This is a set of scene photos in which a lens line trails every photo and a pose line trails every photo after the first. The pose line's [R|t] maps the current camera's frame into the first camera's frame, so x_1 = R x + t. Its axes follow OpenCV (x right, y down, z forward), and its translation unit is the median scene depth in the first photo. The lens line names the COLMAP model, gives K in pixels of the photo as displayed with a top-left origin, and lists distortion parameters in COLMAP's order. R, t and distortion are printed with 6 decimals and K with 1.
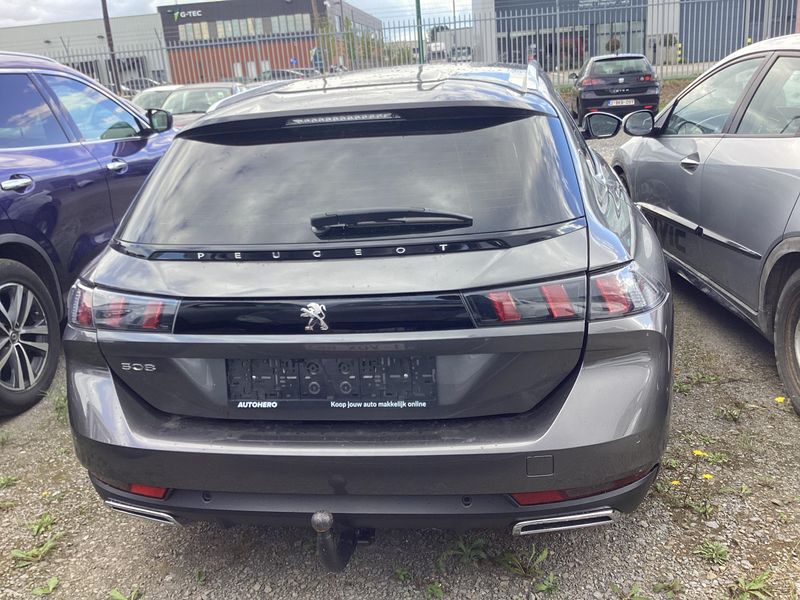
lens RADIAL K [[741.3, 0, 386.5], [0, 741.3, 299.6], [0, 0, 1]] dist [0.005188, 0.000157]
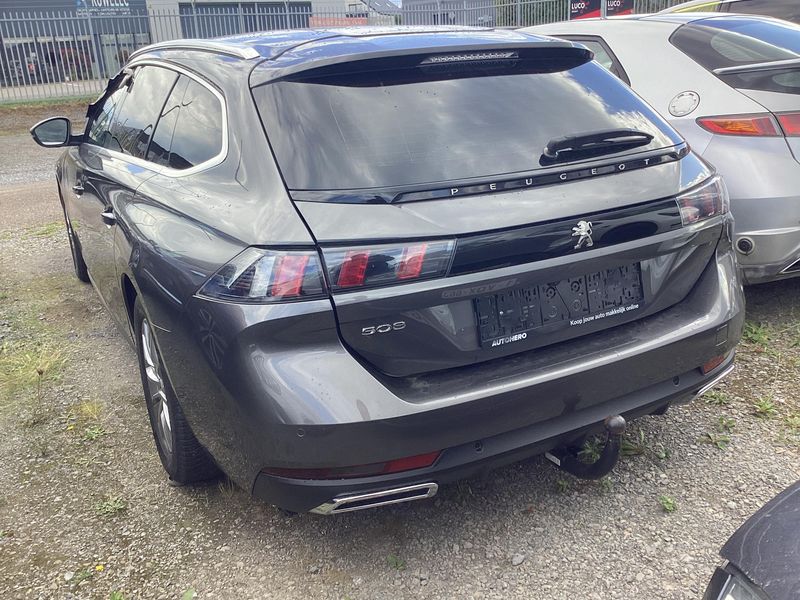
lens RADIAL K [[741.3, 0, 386.5], [0, 741.3, 299.6], [0, 0, 1]] dist [0.005188, 0.000157]
pose [[0.810523, -0.159616, 0.563538, -0.853836], [0.168654, 0.985002, 0.036421, 0.026631], [-0.560899, 0.065522, 0.825287, 0.280004]]
